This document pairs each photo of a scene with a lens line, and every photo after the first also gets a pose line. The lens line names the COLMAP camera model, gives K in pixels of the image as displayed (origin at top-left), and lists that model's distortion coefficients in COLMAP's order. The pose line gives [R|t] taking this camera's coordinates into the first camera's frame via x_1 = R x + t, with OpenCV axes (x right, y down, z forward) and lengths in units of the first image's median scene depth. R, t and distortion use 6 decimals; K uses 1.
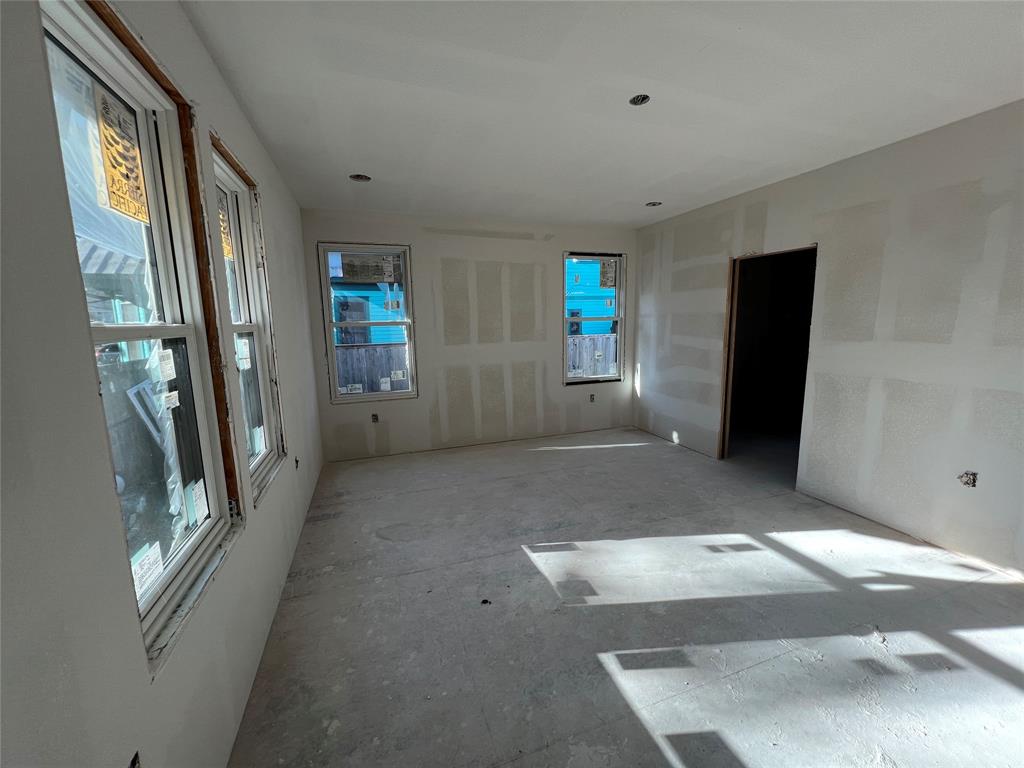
lens RADIAL K [[408.6, 0, 509.2], [0, 408.6, 382.3], [0, 0, 1]] dist [-0.000814, 0.000061]
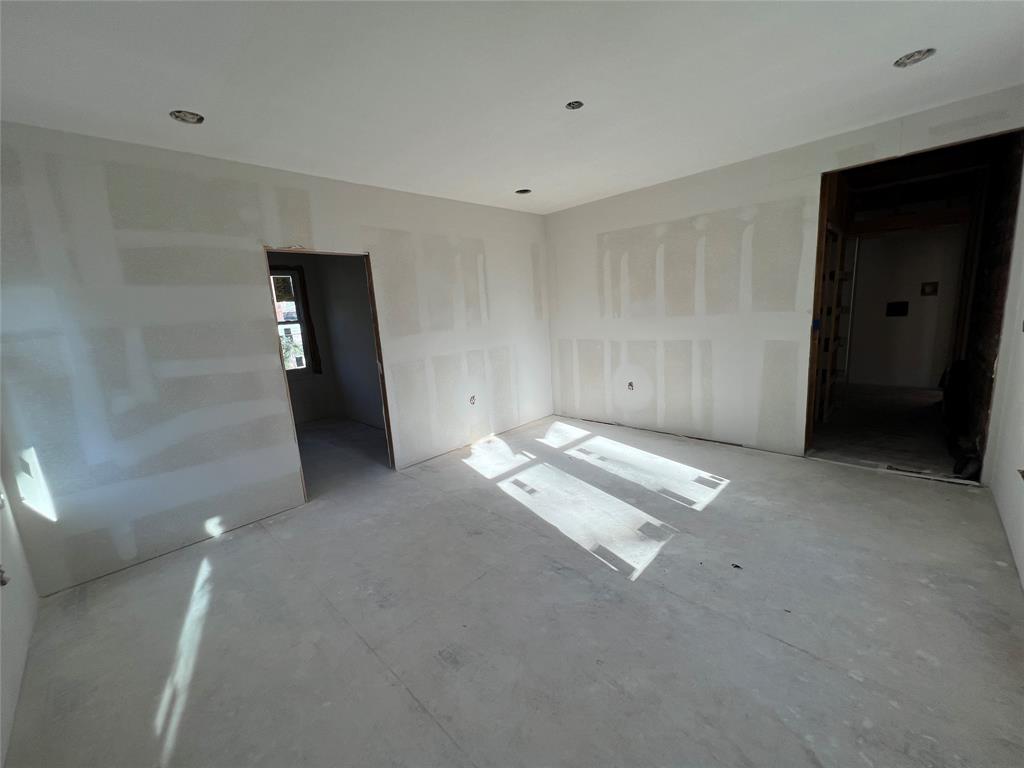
lens RADIAL K [[408.6, 0, 509.2], [0, 408.6, 382.3], [0, 0, 1]] dist [-0.000814, 0.000061]
pose [[-0.439750, -0.113084, 0.890973, -0.507931], [0.210742, 0.951352, 0.224761, -0.191509], [-0.873045, 0.286604, -0.394525, 1.351464]]
